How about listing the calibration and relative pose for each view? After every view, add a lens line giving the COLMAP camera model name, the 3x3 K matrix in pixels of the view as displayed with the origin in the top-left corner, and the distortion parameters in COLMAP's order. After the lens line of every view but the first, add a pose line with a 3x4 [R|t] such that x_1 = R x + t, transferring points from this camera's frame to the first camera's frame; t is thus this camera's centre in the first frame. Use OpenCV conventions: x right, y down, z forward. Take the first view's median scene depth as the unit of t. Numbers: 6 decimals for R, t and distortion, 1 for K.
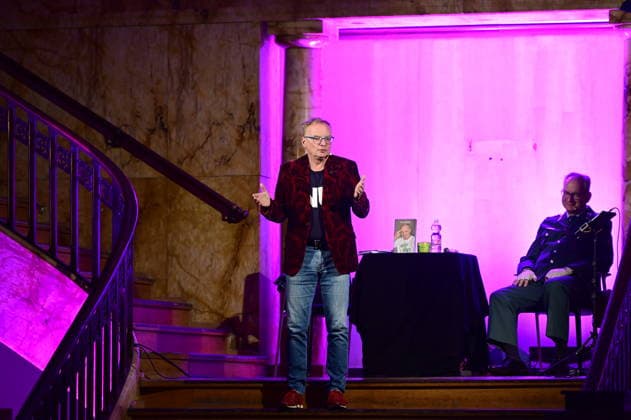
lens RADIAL K [[3314.9, 0, 315.9], [0, 3314.9, 209.8], [0, 0, 1]] dist [0.026314, 3.788949]
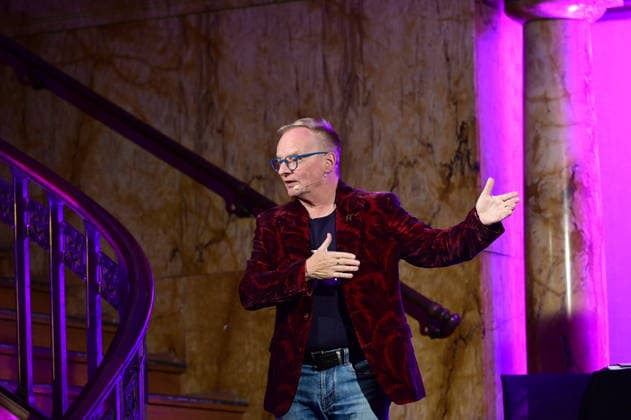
lens RADIAL K [[3705.0, 0, 315.9], [0, 3705.0, 211.2], [0, 0, 1]] dist [-0.012990, -1.966318]
pose [[0.969884, -0.056365, -0.236955, 0.103921], [0.042137, 0.997015, -0.064692, 0.022173], [0.239894, 0.052759, 0.969364, 0.386548]]
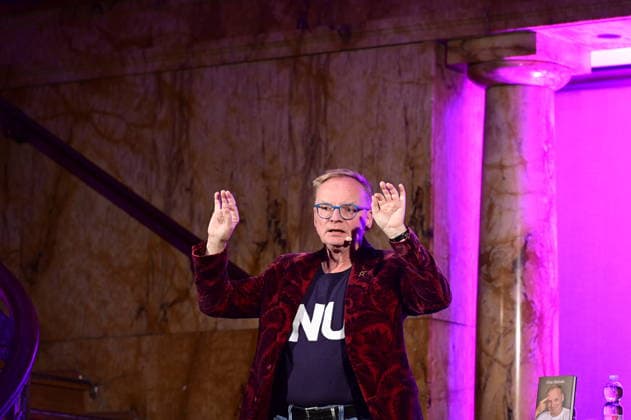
lens RADIAL K [[3705.0, 0, 315.9], [0, 3705.0, 211.2], [0, 0, 1]] dist [-0.012990, -1.966318]
pose [[0.941584, -0.032655, -0.335192, 0.170468], [0.004208, 0.996351, -0.085246, 0.024029], [0.336752, 0.078856, 0.938285, 0.415856]]
